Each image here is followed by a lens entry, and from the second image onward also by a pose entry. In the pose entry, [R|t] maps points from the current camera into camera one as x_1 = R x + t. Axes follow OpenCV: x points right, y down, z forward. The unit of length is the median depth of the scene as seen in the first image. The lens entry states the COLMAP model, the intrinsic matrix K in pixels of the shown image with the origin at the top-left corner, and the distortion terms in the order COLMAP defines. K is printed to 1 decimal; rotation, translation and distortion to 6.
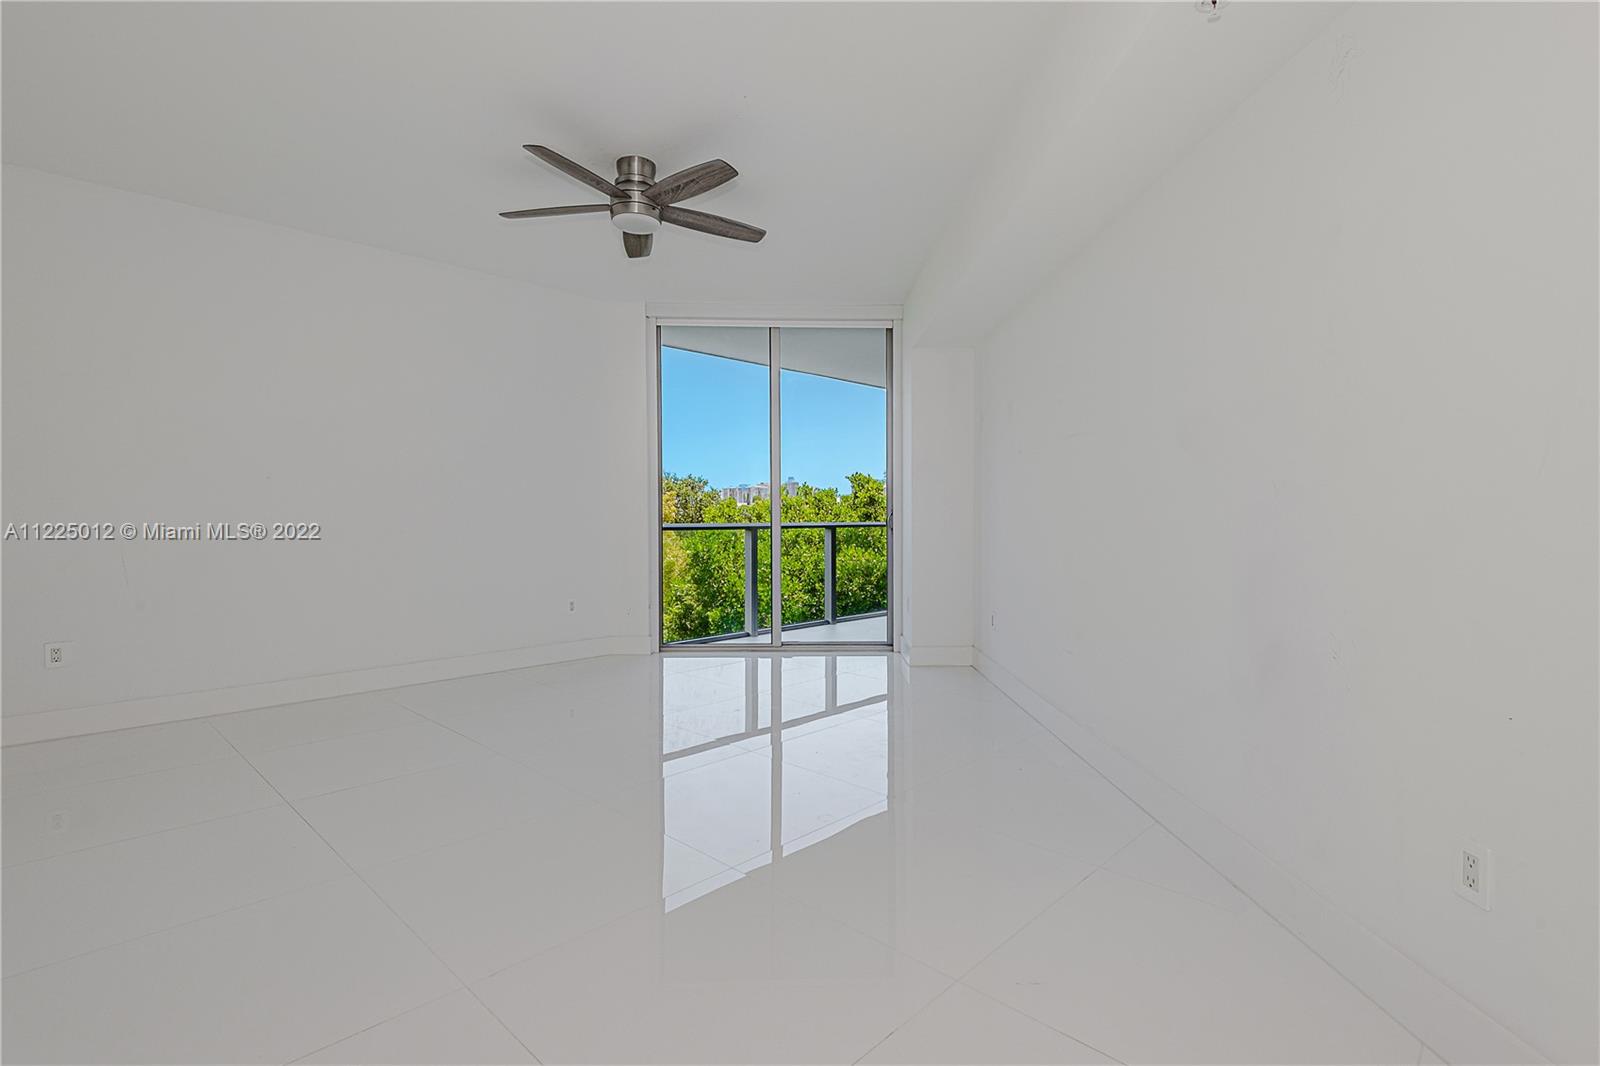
lens RADIAL K [[737.8, 0, 803.7], [0, 737.8, 532.5], [0, 0, 1]] dist [0.010156, -0.002337]
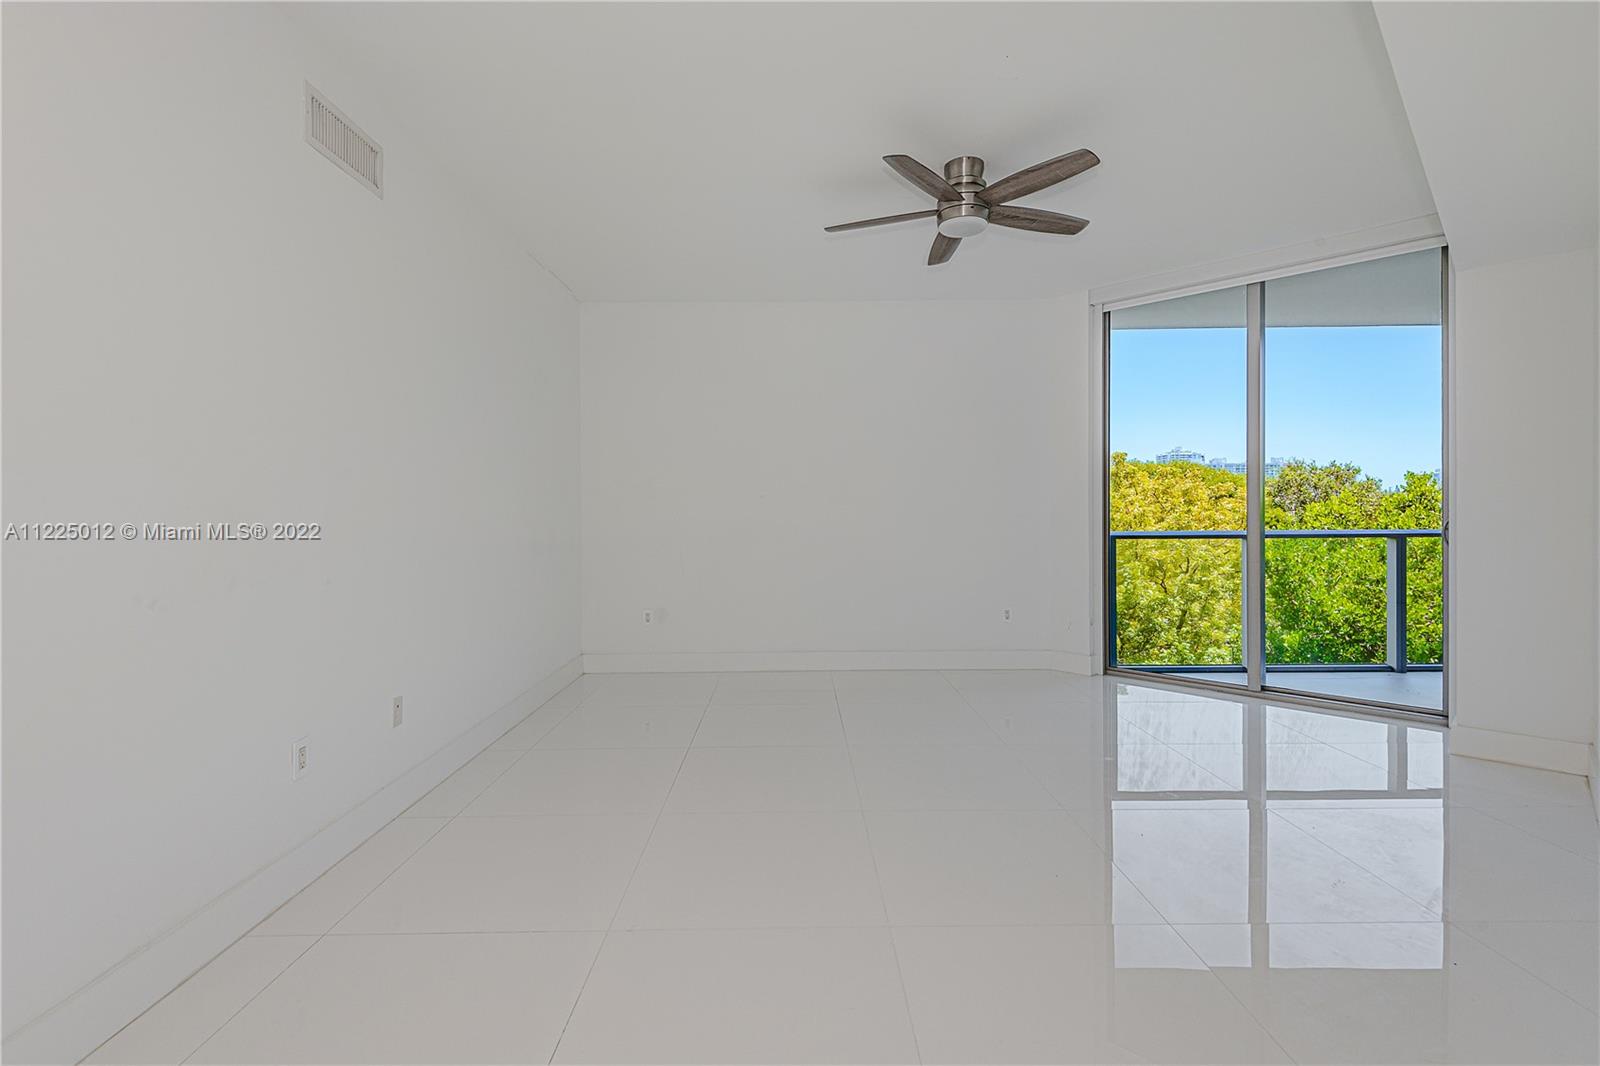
lens RADIAL K [[737.8, 0, 795.1], [0, 737.8, 524.5], [0, 0, 1]] dist [0.010156, -0.002337]
pose [[0.689866, 0.002482, -0.723933, 0.188828], [-0.007360, 0.999966, -0.003585, -0.014441], [0.723900, 0.007801, 0.689861, 0.102202]]
